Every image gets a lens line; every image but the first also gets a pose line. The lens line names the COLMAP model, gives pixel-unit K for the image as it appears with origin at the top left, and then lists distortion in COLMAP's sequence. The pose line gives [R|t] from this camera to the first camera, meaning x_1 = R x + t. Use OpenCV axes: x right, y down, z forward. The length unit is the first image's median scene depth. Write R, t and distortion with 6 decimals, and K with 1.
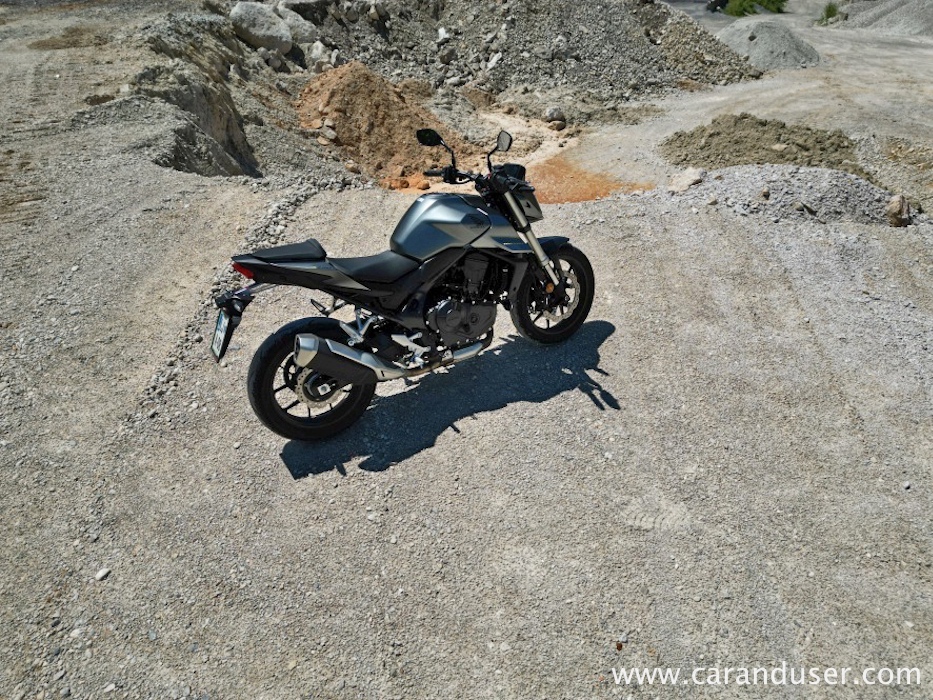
lens RADIAL K [[656.8, 0, 467.3], [0, 656.8, 353.7], [0, 0, 1]] dist [0.057285, -0.053284]
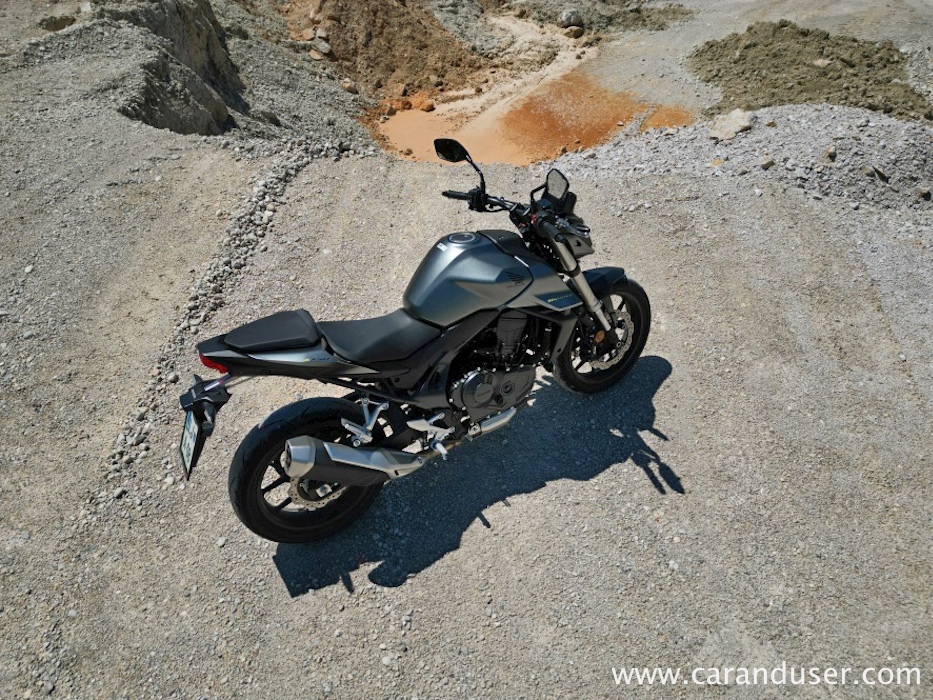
lens RADIAL K [[656.8, 0, 467.6], [0, 656.8, 353.3], [0, 0, 1]] dist [0.057285, -0.053284]
pose [[0.999996, 0.000434, -0.002747, -0.030500], [-0.000039, 0.989843, 0.142166, -0.172082], [0.002781, -0.142165, 0.989839, 0.171940]]
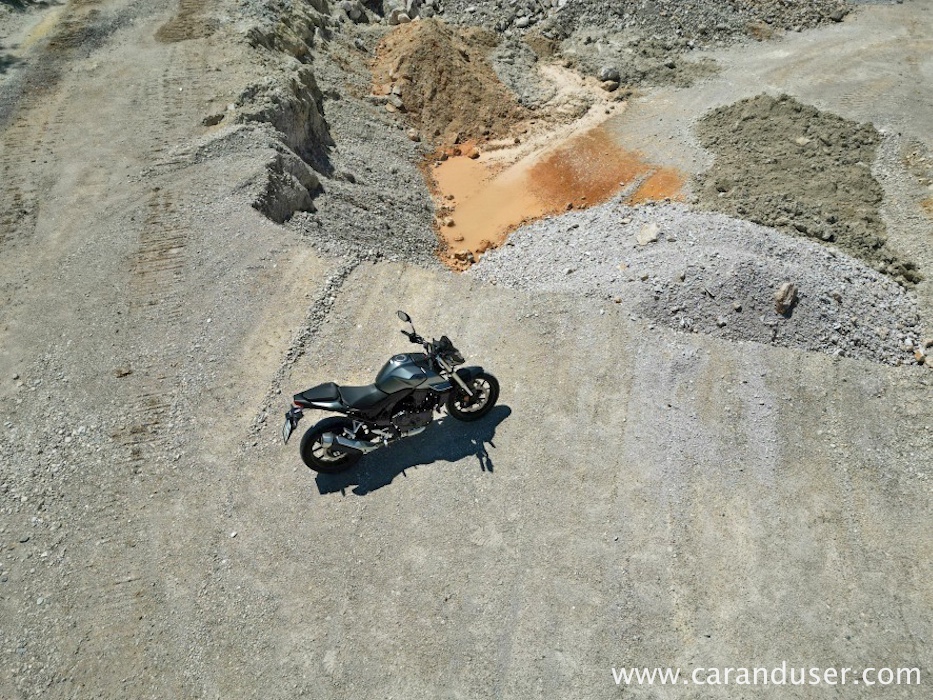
lens RADIAL K [[656.8, 0, 465.9], [0, 656.8, 350.1], [0, 0, 1]] dist [0.057285, -0.053284]
pose [[0.989364, 0.099753, -0.105866, 0.266687], [-0.077797, 0.977845, 0.194336, -0.511792], [0.122906, -0.184033, 0.975206, -0.642990]]
